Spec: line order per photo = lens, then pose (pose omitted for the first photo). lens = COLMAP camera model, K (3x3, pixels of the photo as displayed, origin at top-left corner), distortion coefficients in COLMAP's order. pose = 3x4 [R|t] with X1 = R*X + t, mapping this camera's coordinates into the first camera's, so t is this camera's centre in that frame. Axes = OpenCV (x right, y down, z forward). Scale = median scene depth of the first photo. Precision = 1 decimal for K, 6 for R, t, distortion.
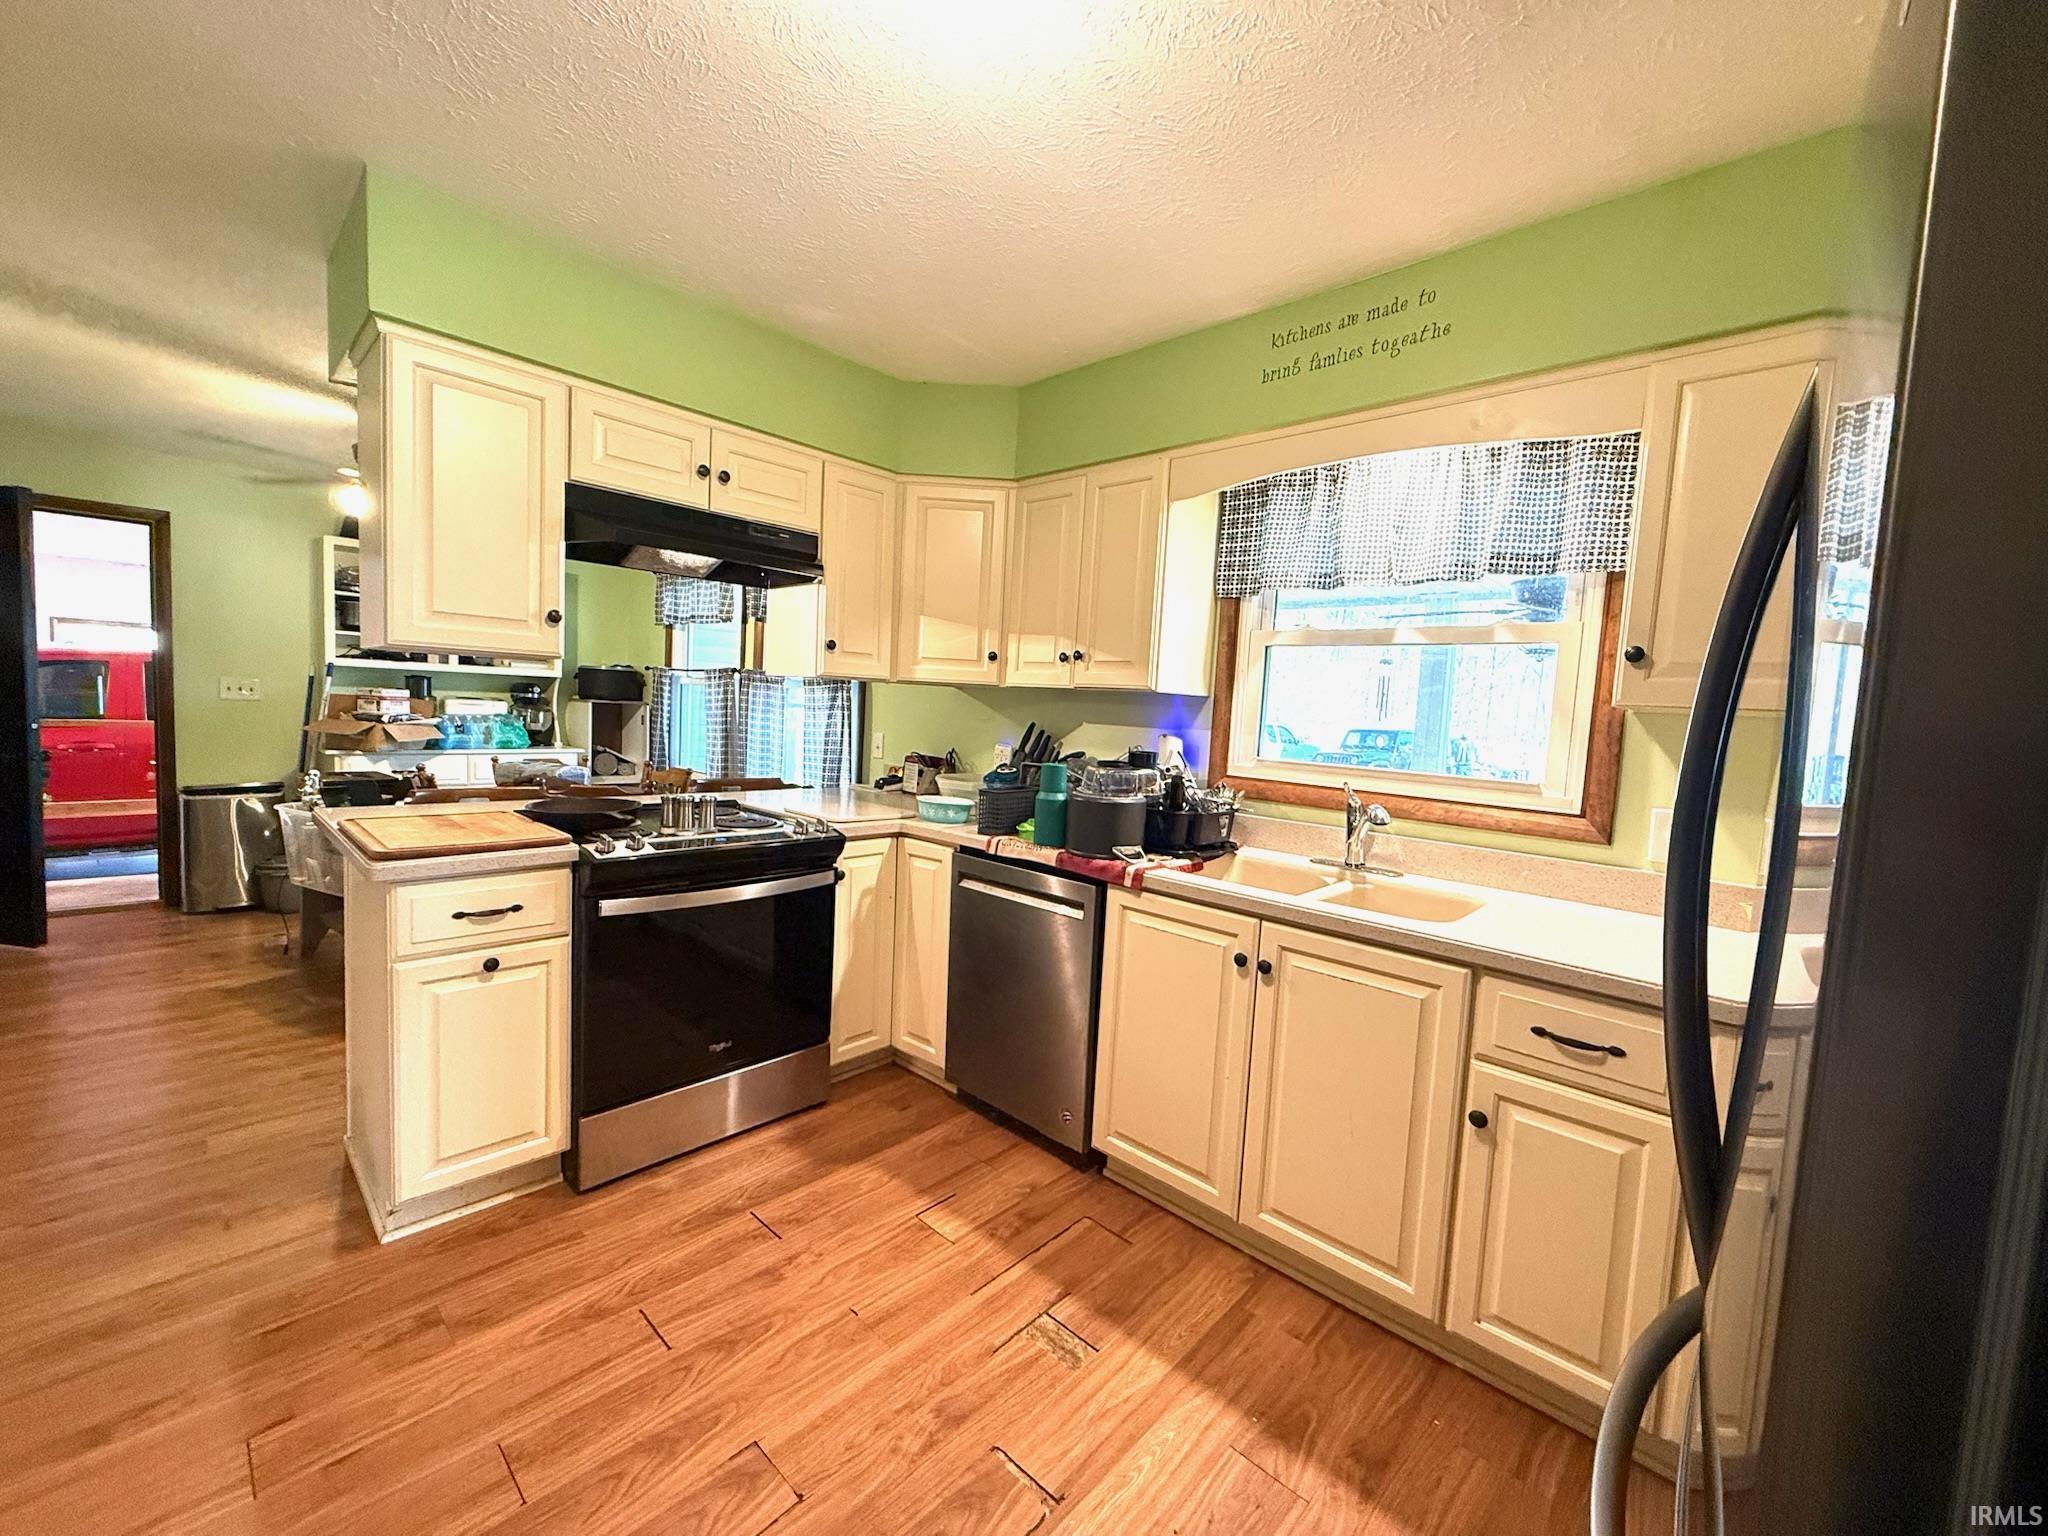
lens RADIAL K [[814.1, 0, 1021.7], [0, 814.1, 767.2], [0, 0, 1]] dist [-0.009682, -0.001144]
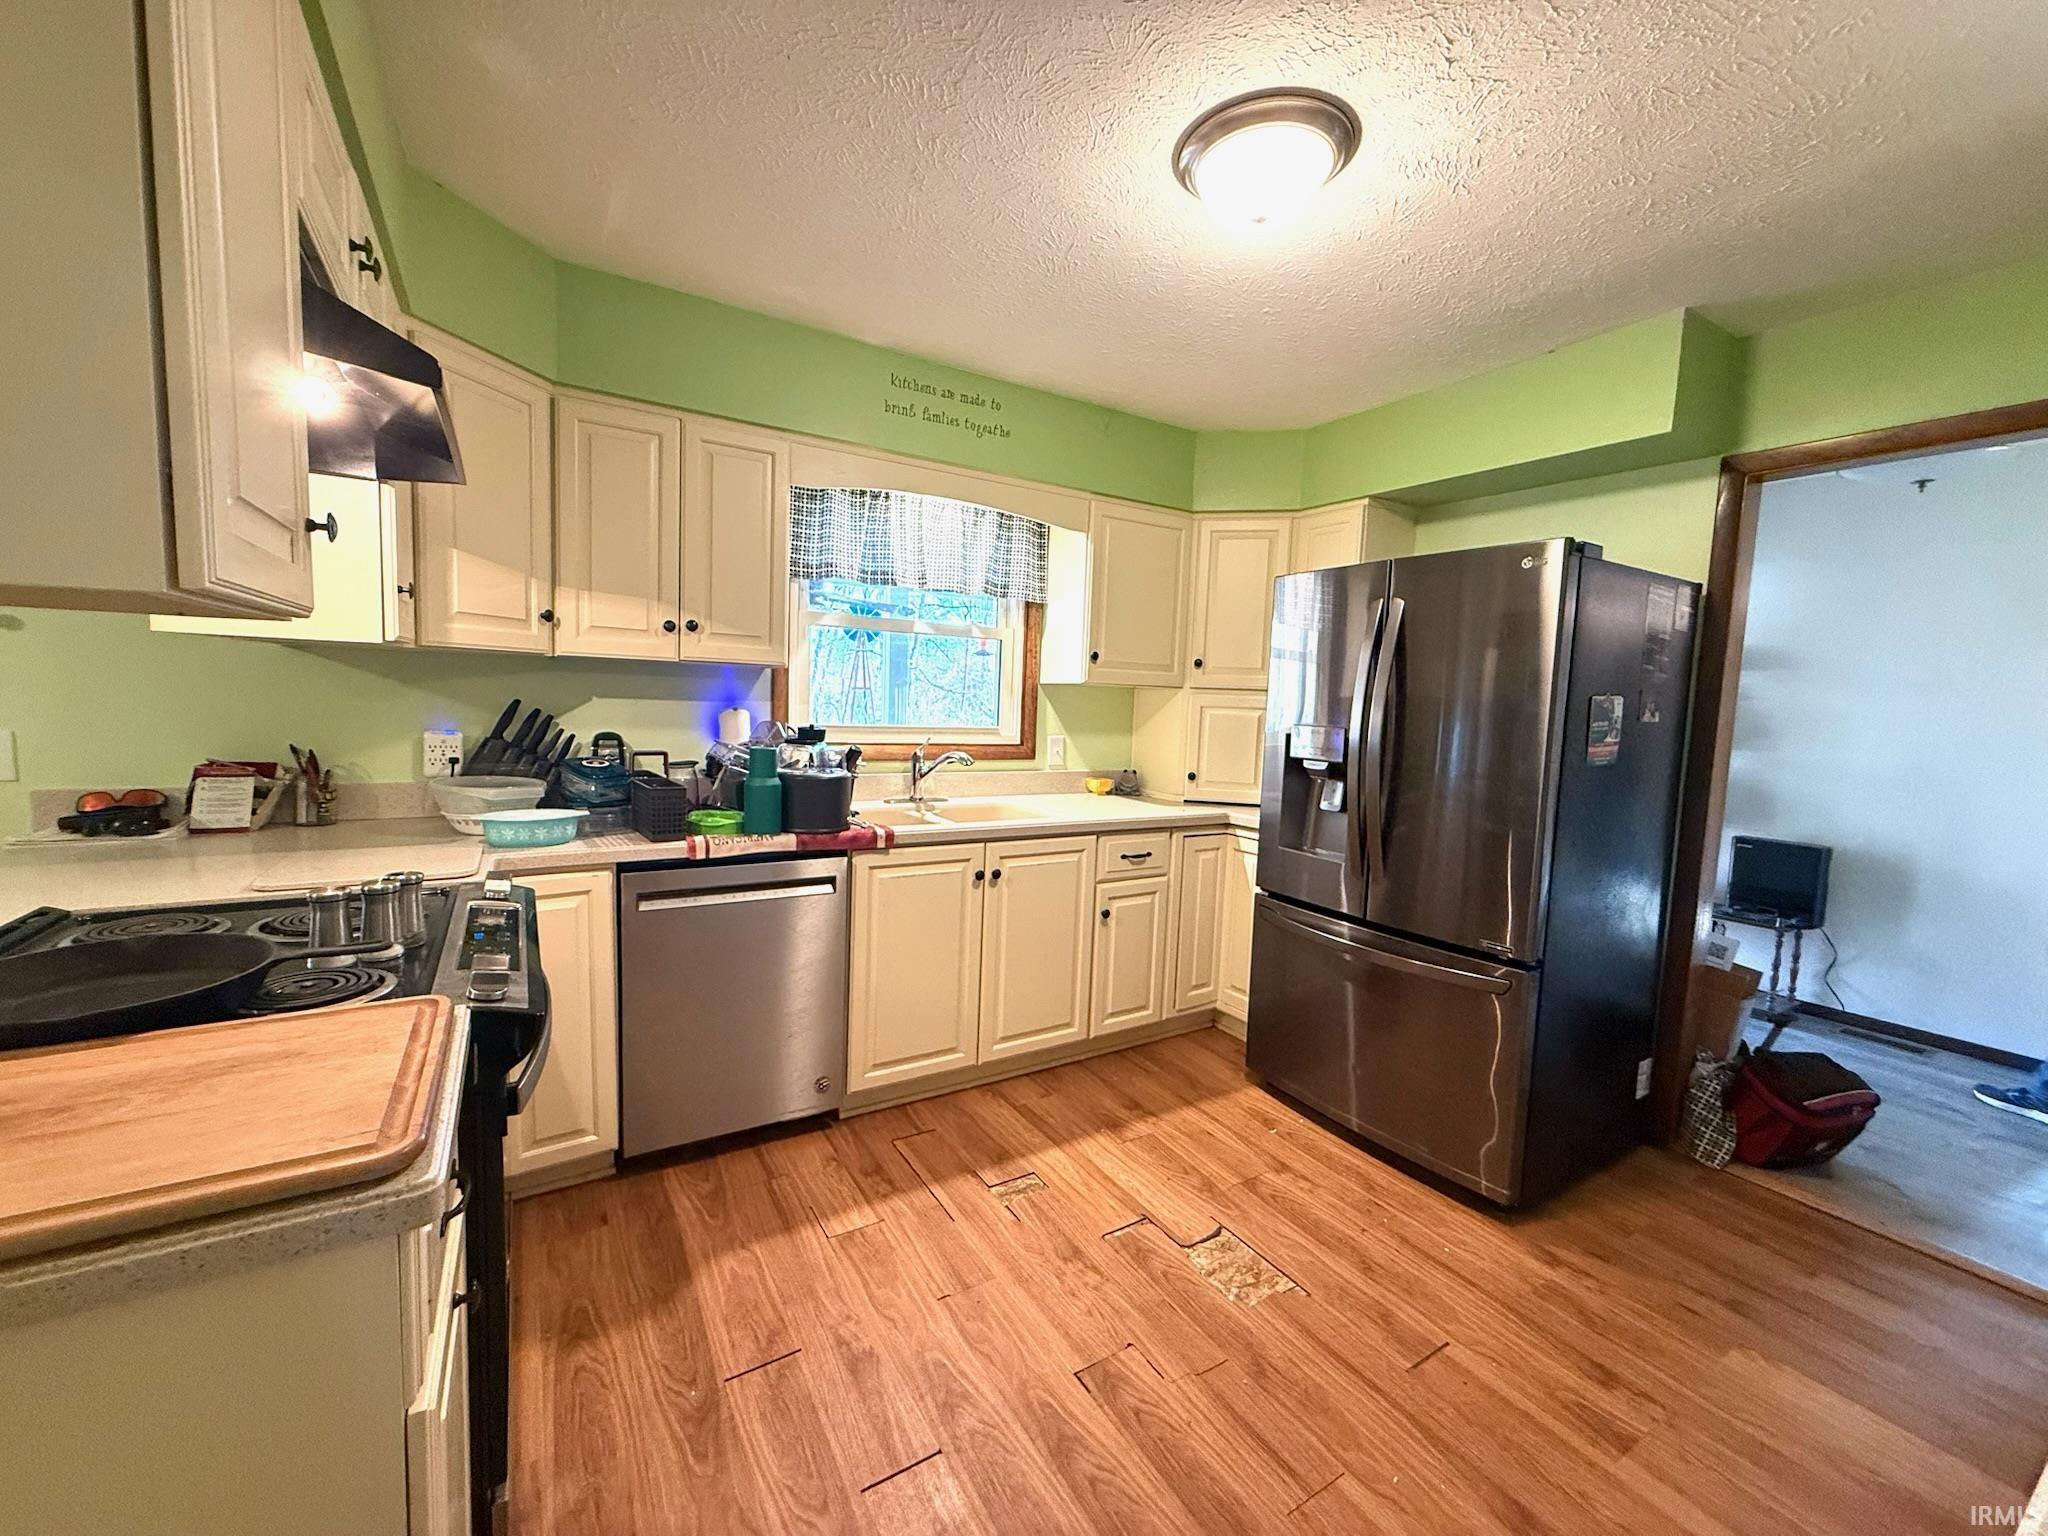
lens RADIAL K [[814.1, 0, 1022.9], [0, 814.1, 766.6], [0, 0, 1]] dist [-0.009682, -0.001144]
pose [[0.254567, -0.125024, 0.958939, -0.913899], [0.047308, 0.992031, 0.116779, -0.089765], [-0.965897, 0.015638, 0.258453, 0.534342]]
